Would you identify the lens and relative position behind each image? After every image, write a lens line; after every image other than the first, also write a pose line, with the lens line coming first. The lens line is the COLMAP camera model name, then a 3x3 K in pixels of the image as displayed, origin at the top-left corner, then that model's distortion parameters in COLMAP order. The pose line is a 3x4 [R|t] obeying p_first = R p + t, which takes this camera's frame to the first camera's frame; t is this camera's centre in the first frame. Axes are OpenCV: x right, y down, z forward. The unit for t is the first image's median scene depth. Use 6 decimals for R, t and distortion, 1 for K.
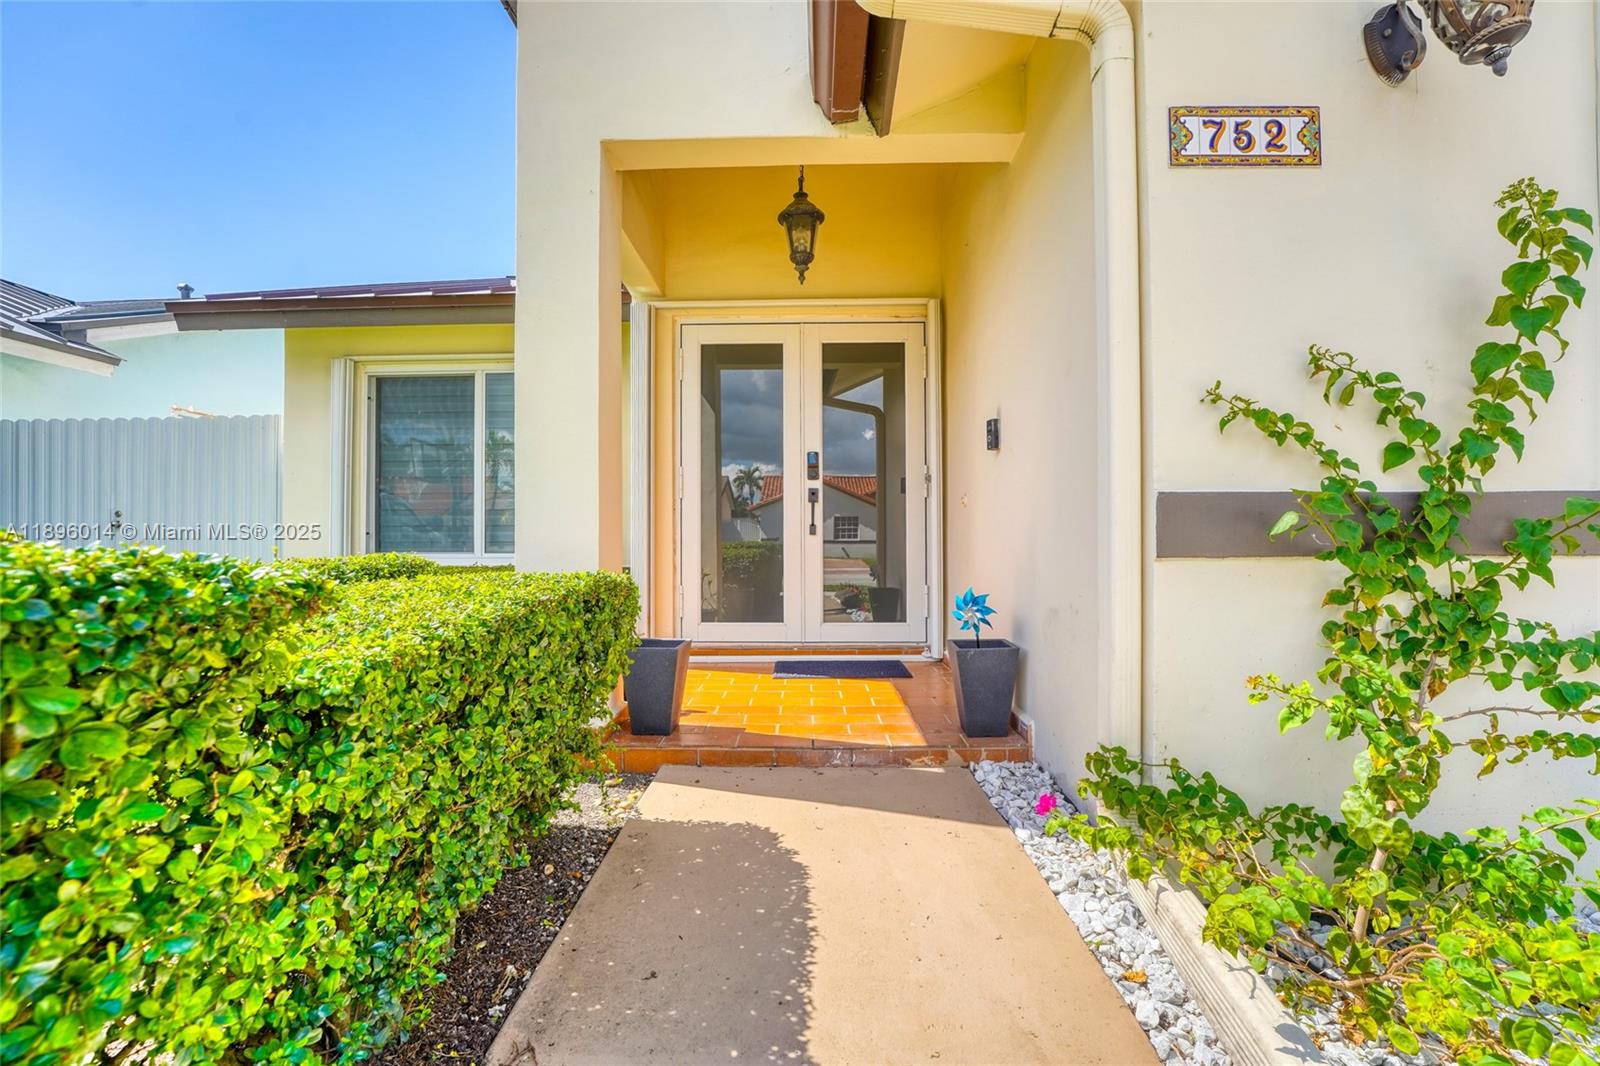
lens RADIAL K [[652.4, 0, 800.0], [0, 652.4, 531.1], [0, 0, 1]] dist [-0.029349, 0.003358]
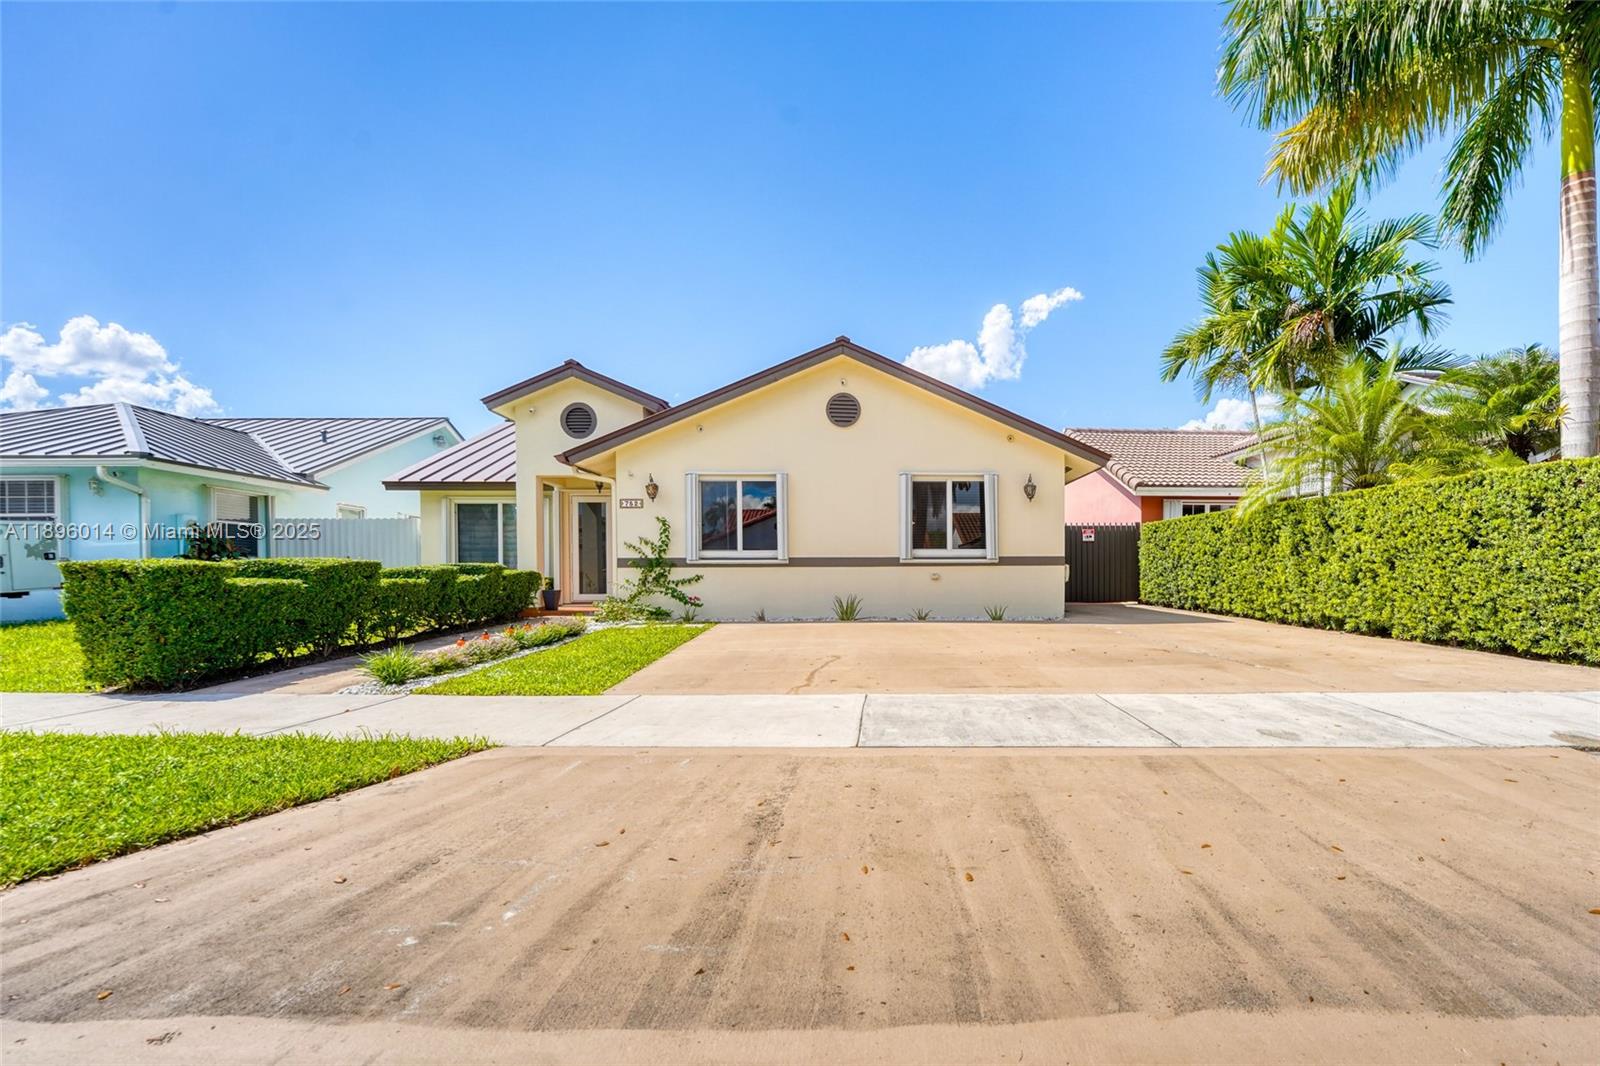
lens RADIAL K [[747.2, 0, 895.3], [0, 747.2, 579.5], [0, 0, 1]] dist [-0.020037, -0.000268]
pose [[0.997414, -0.001707, 0.071848, 1.540649], [0.000457, 0.999848, 0.017405, 0.015731], [-0.071867, -0.017328, 0.997264, -3.701763]]
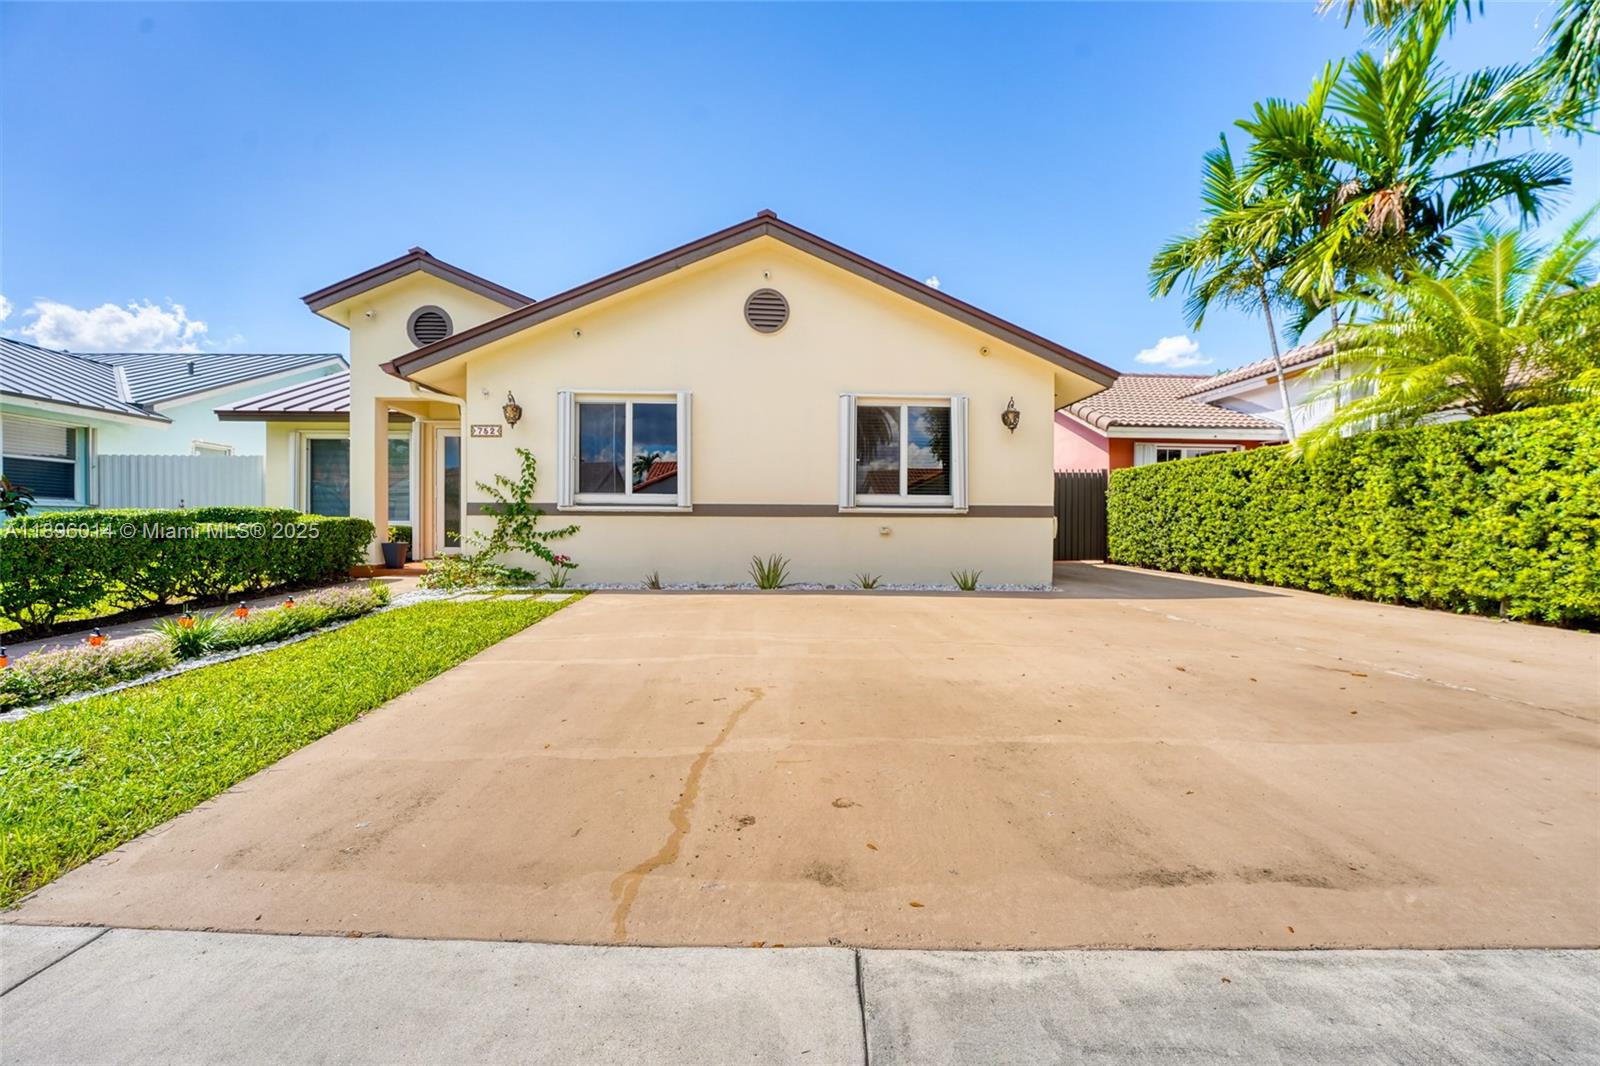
lens RADIAL K [[652.4, 0, 806.6], [0, 652.4, 525.6], [0, 0, 1]] dist [-0.029349, 0.003358]
pose [[0.997412, 0.007836, 0.071473, 1.531467], [-0.008650, 0.999901, 0.011092, 0.022401], [-0.071379, -0.011682, 0.997381, -2.284473]]
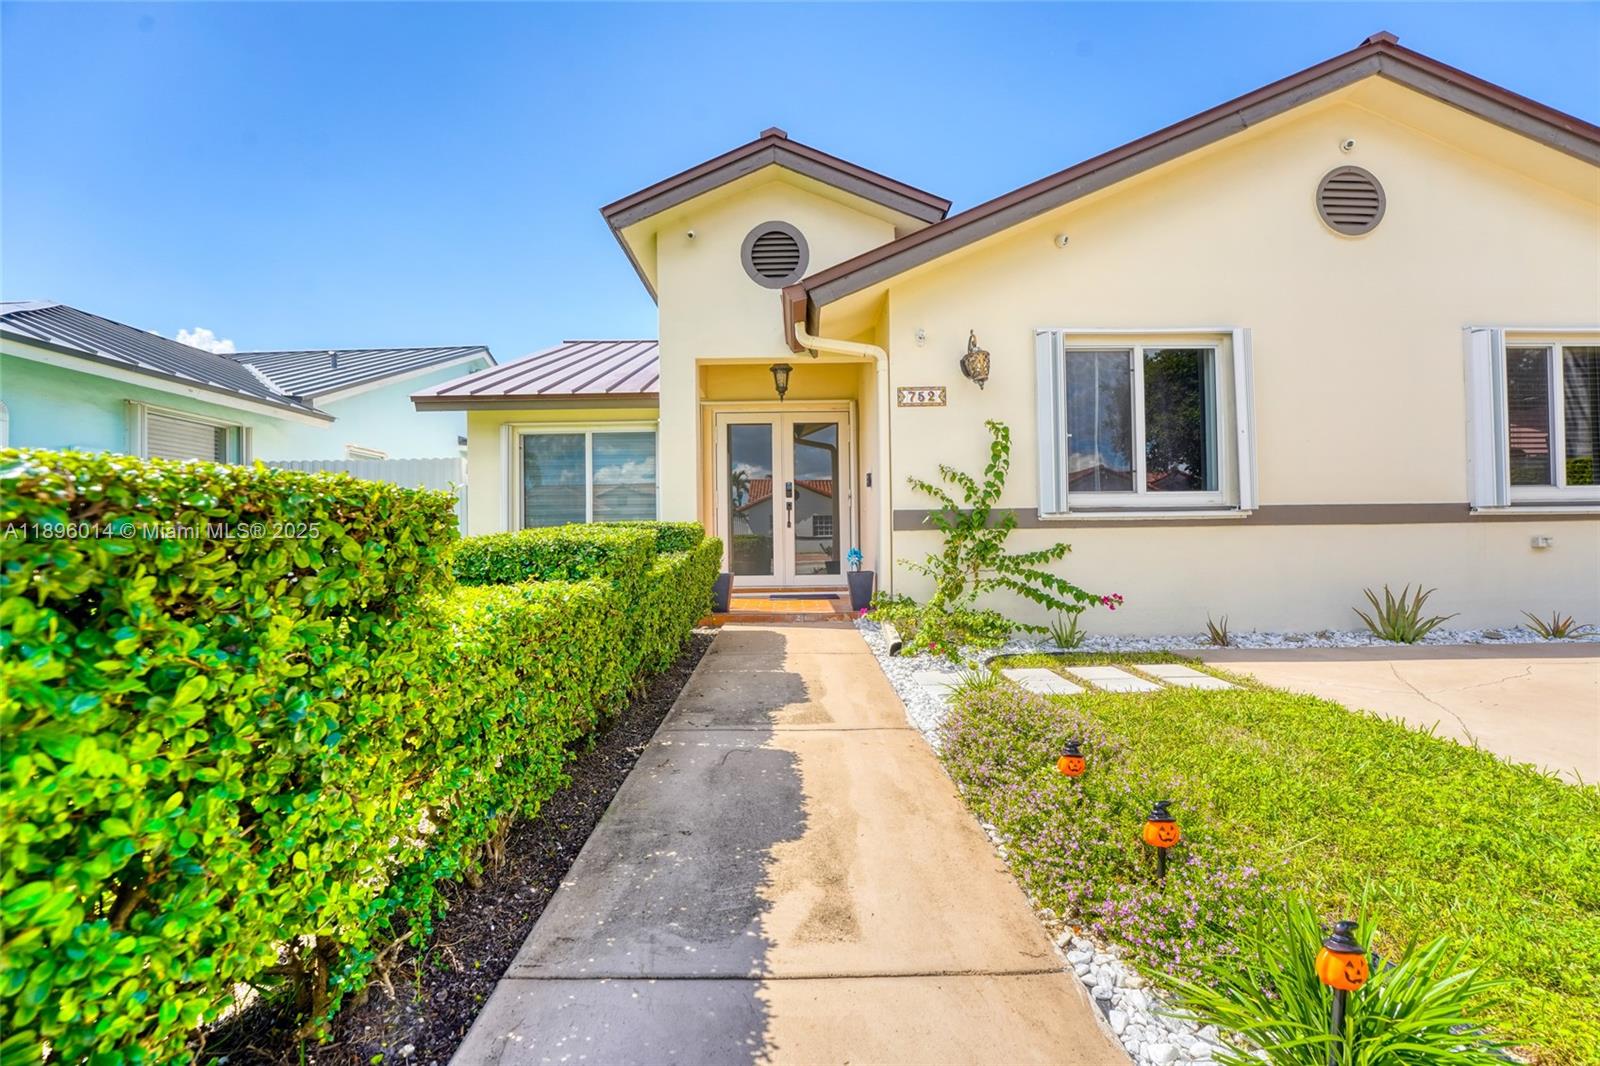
lens RADIAL K [[638.9, 0, 798.0], [0, 638.9, 531.5], [0, 0, 1]] dist [-0.022599, -0.000063]
pose [[0.999688, -0.009842, 0.022954, 0.004302], [0.009765, 0.999946, 0.003455, 0.016617], [-0.022987, -0.003230, 0.999731, -1.157183]]
